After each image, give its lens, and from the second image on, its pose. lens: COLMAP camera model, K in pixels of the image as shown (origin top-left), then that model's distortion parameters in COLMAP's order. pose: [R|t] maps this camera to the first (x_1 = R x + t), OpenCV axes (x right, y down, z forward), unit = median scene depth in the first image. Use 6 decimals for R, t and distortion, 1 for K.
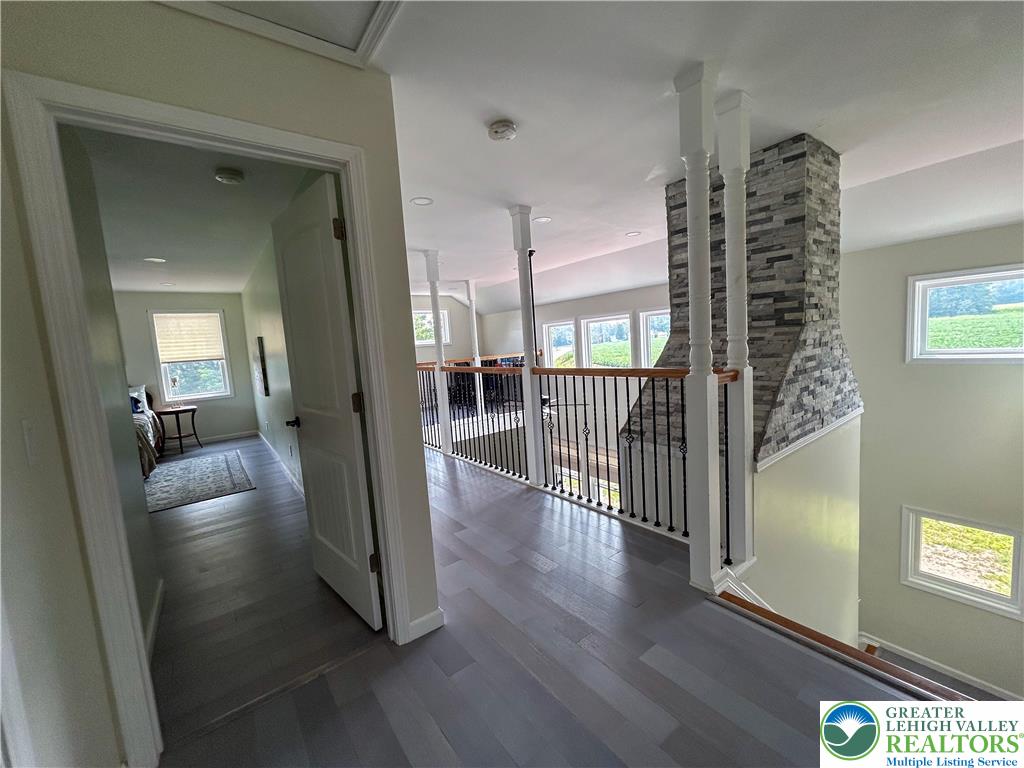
lens RADIAL K [[413.6, 0, 515.4], [0, 413.6, 384.4], [0, 0, 1]] dist [0.001761, -0.000404]
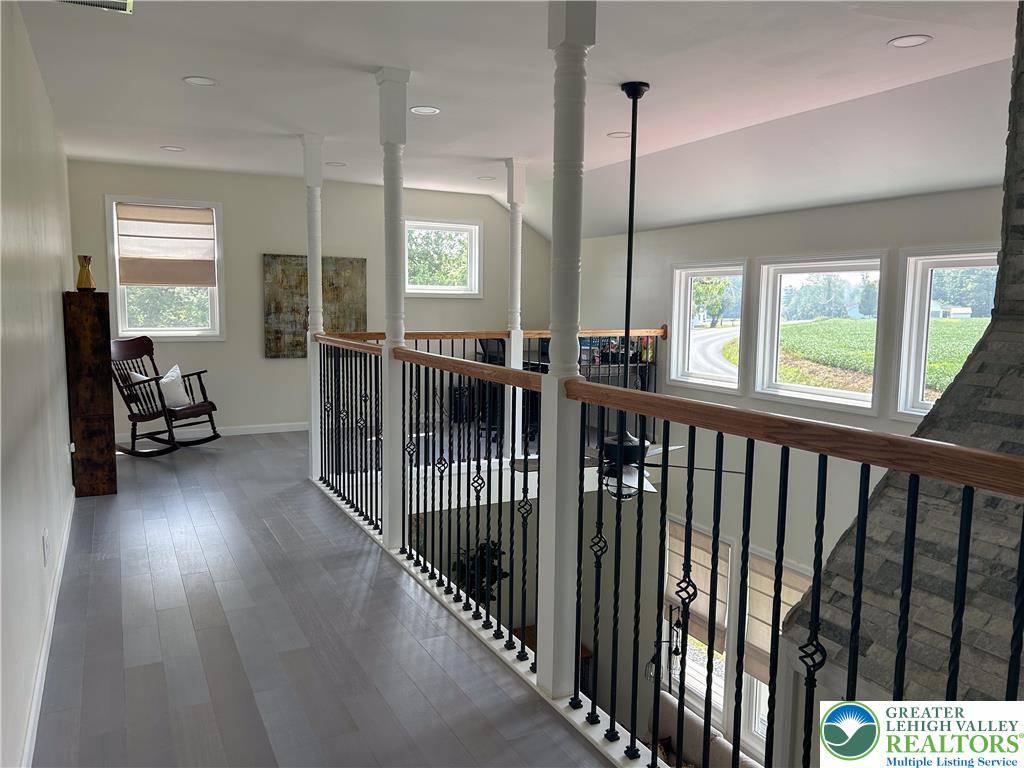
lens RADIAL K [[774.2, 0, 506.1], [0, 774.2, 379.0], [0, 0, 1]] dist [0.062238, -0.074878]
pose [[0.978188, 0.100581, -0.181748, 0.112054], [-0.099574, 0.994922, 0.014684, -0.045474], [0.182302, 0.003734, 0.983236, 0.311263]]
